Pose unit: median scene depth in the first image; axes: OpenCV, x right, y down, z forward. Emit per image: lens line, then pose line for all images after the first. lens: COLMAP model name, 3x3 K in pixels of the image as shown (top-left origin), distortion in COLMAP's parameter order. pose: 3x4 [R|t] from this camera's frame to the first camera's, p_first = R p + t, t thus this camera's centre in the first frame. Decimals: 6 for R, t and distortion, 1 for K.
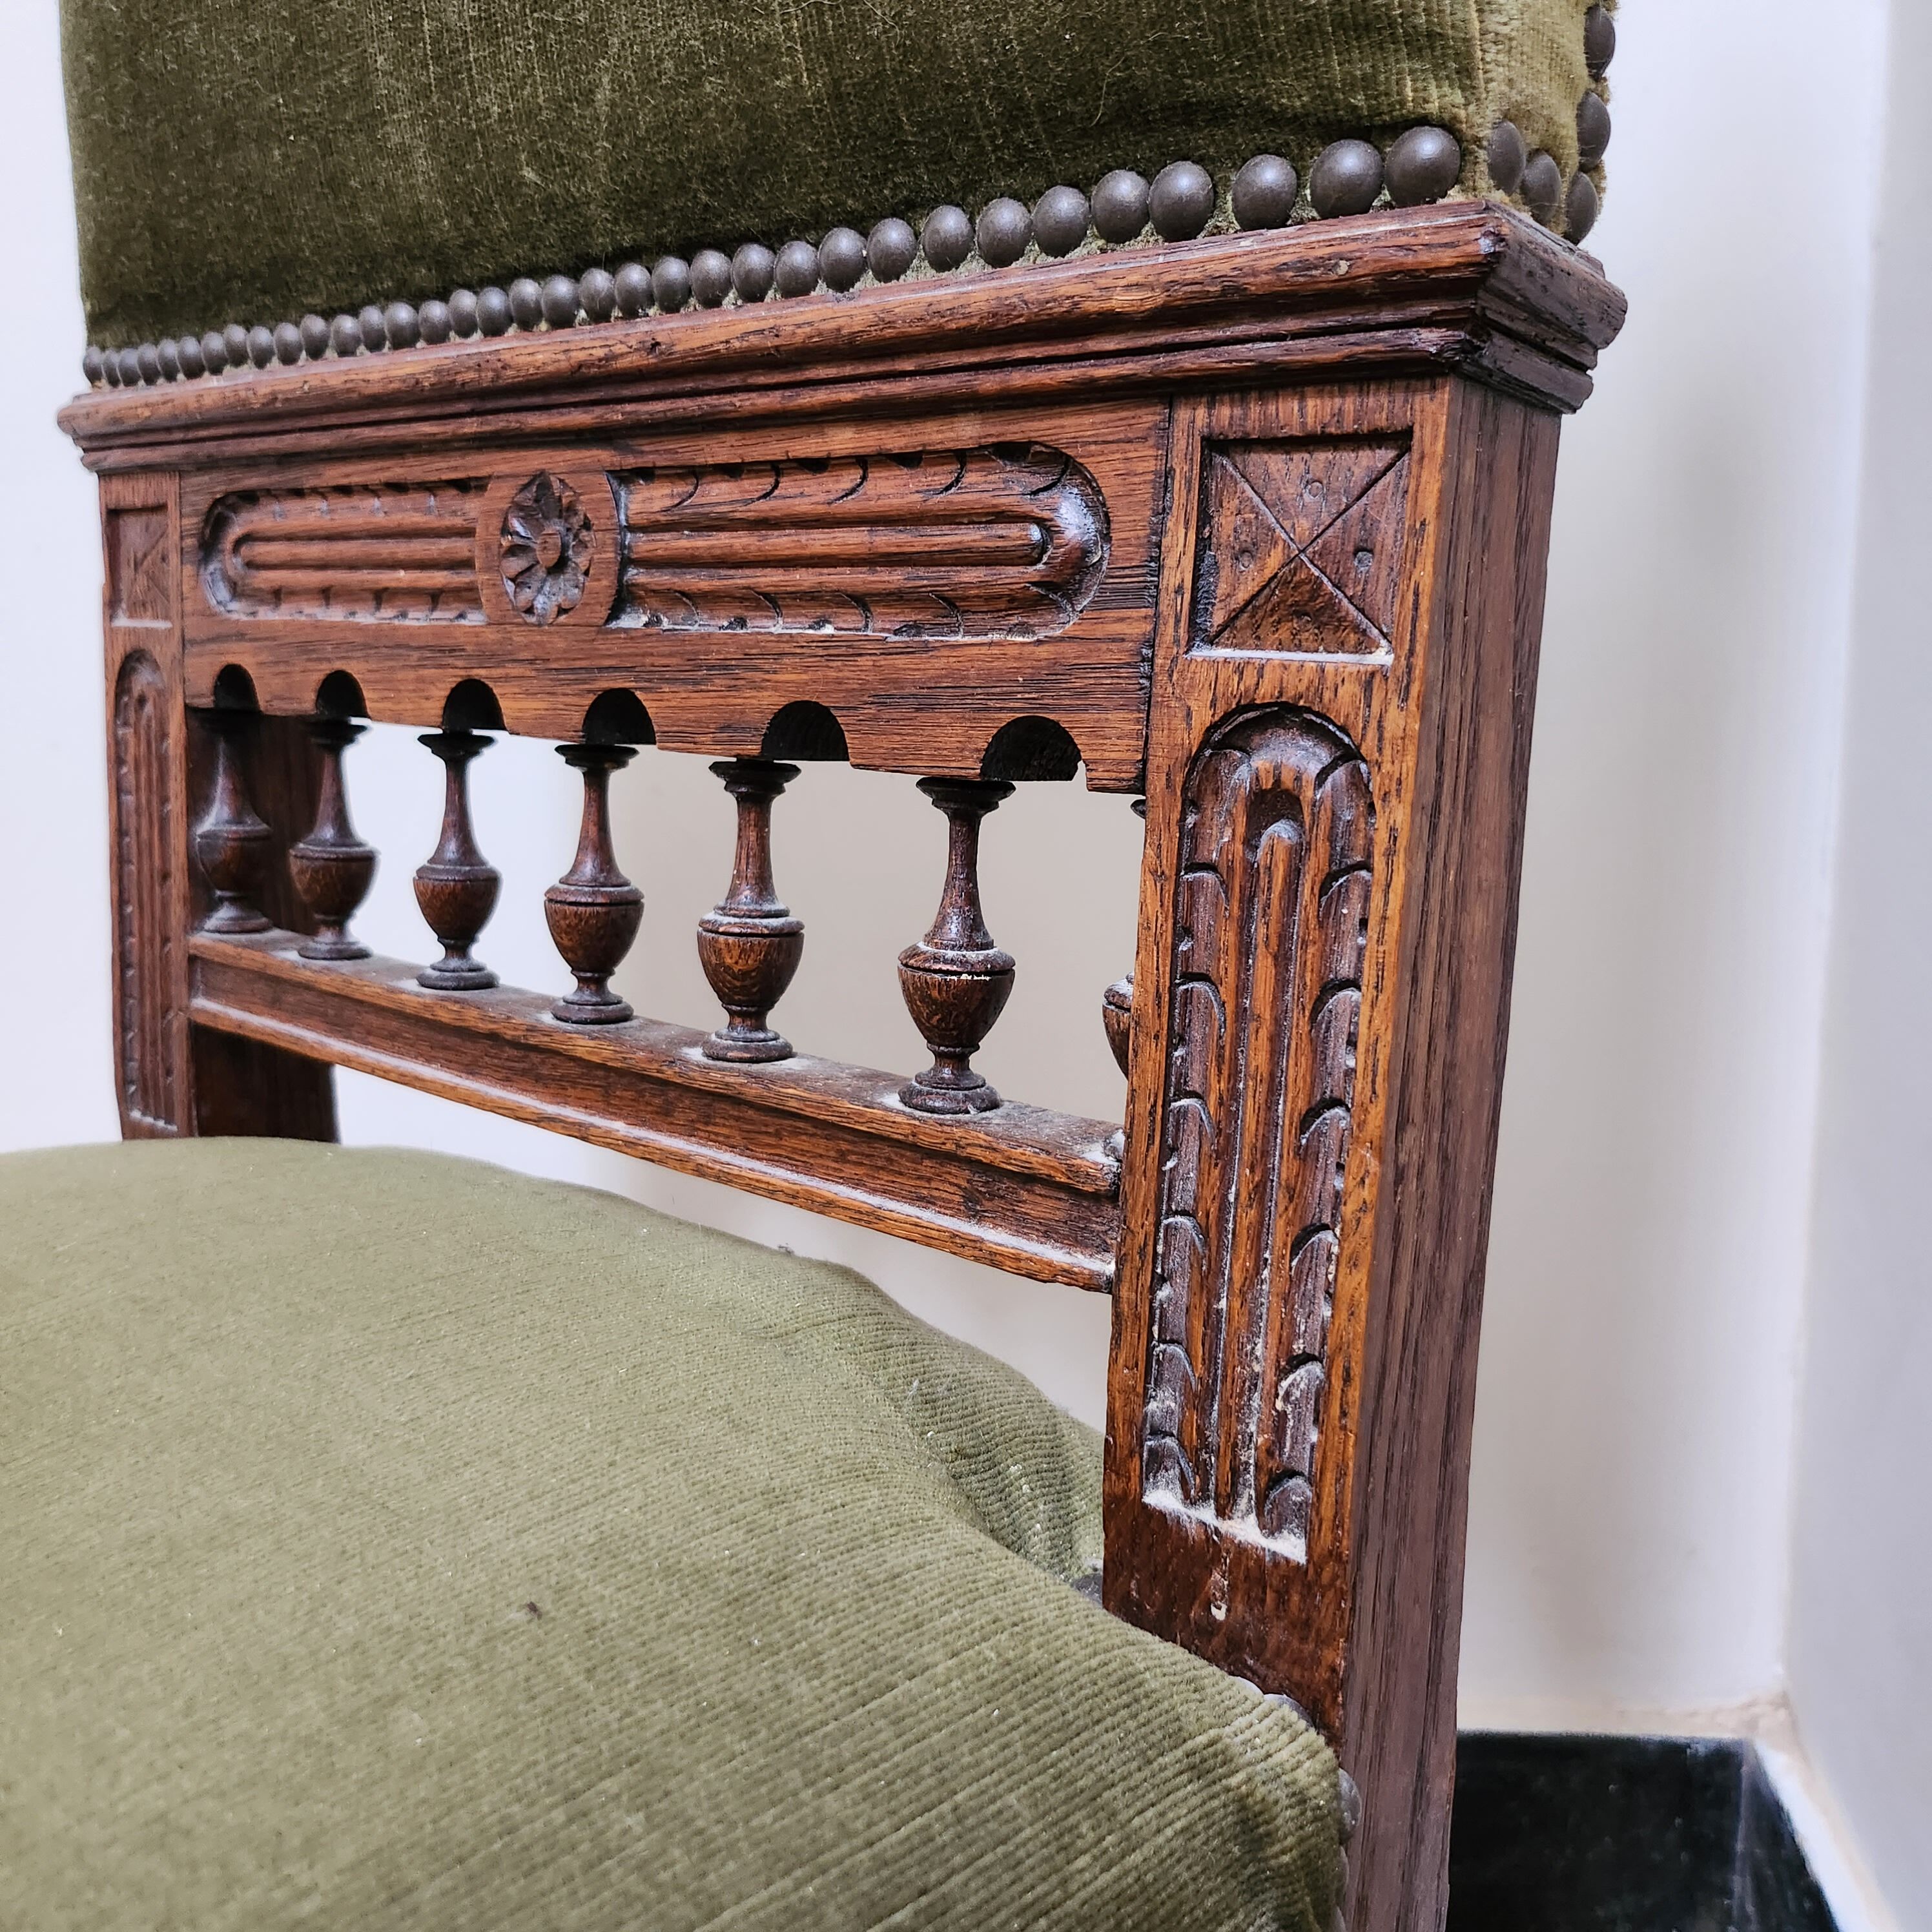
lens RADIAL K [[1908.6, 0, 902.3], [0, 1908.6, 963.6], [0, 0, 1]] dist [0.026900, -0.066477]
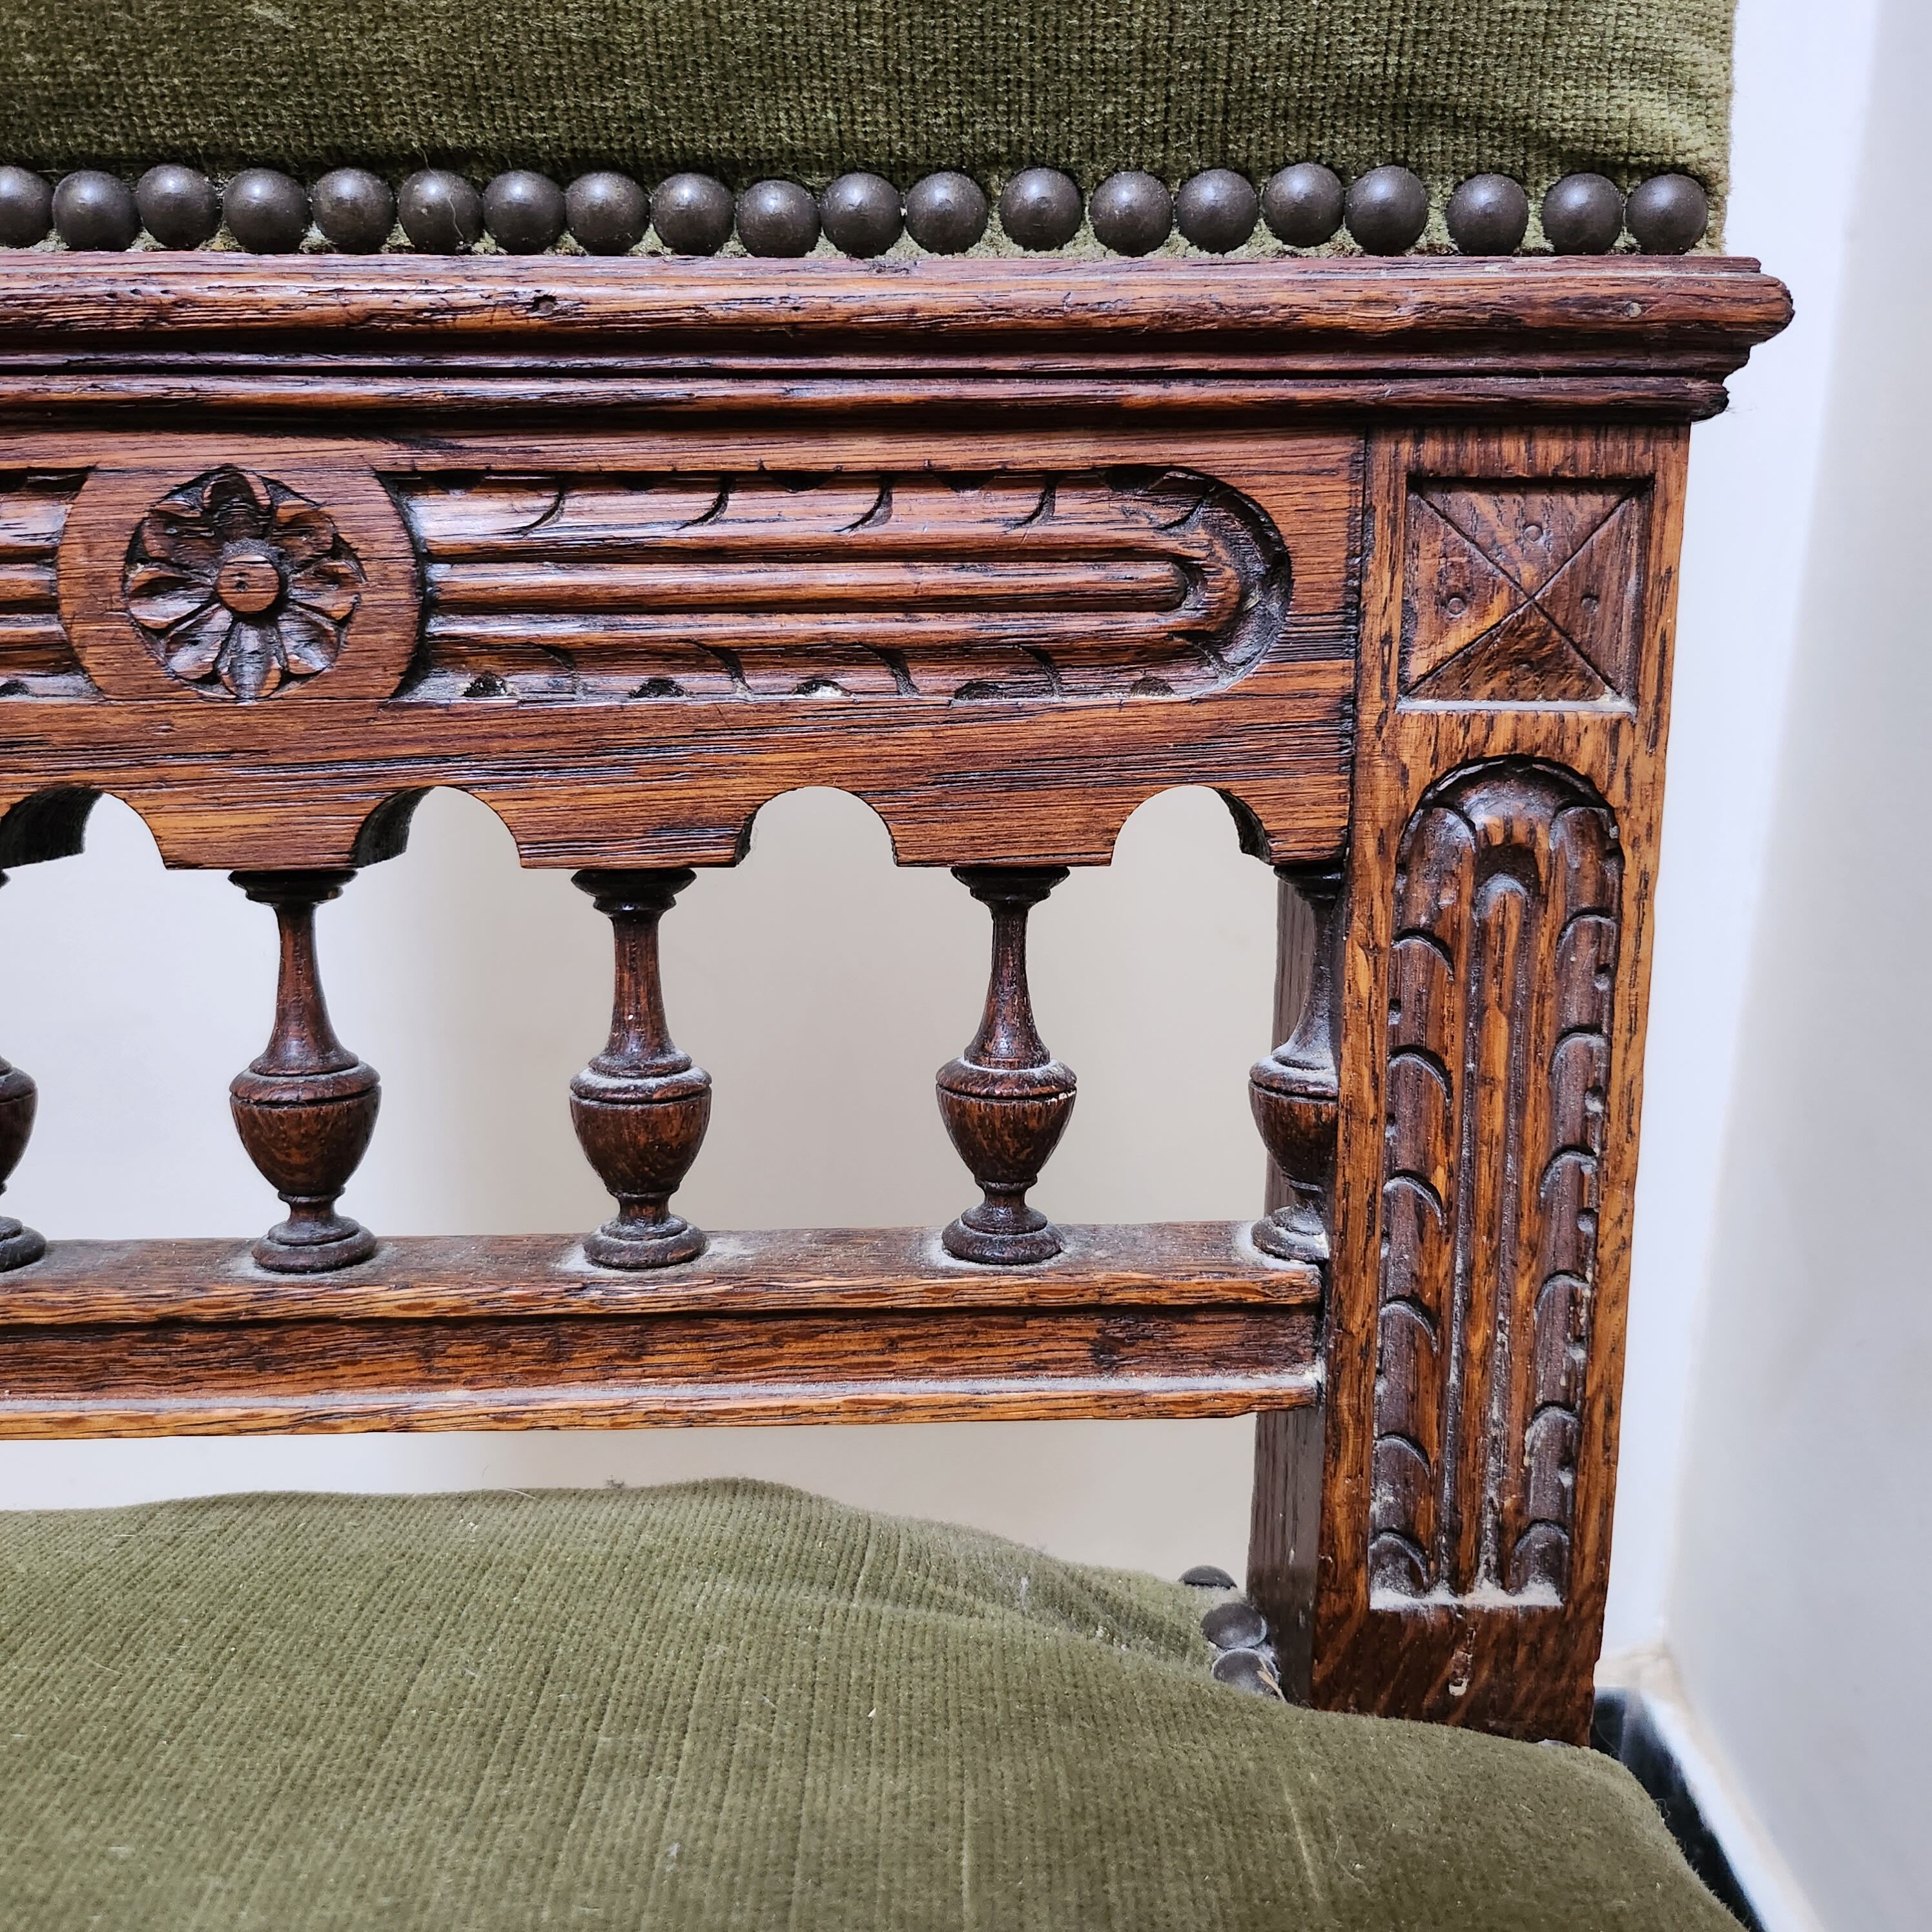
lens RADIAL K [[1910.2, 0, 959.7], [0, 1910.2, 995.6], [0, 0, 1]] dist [0.024406, -0.051790]
pose [[0.716362, -0.159088, 0.679350, -0.614787], [0.139362, 0.986664, 0.084099, -0.124372], [-0.683669, 0.034430, 0.728980, 0.446964]]
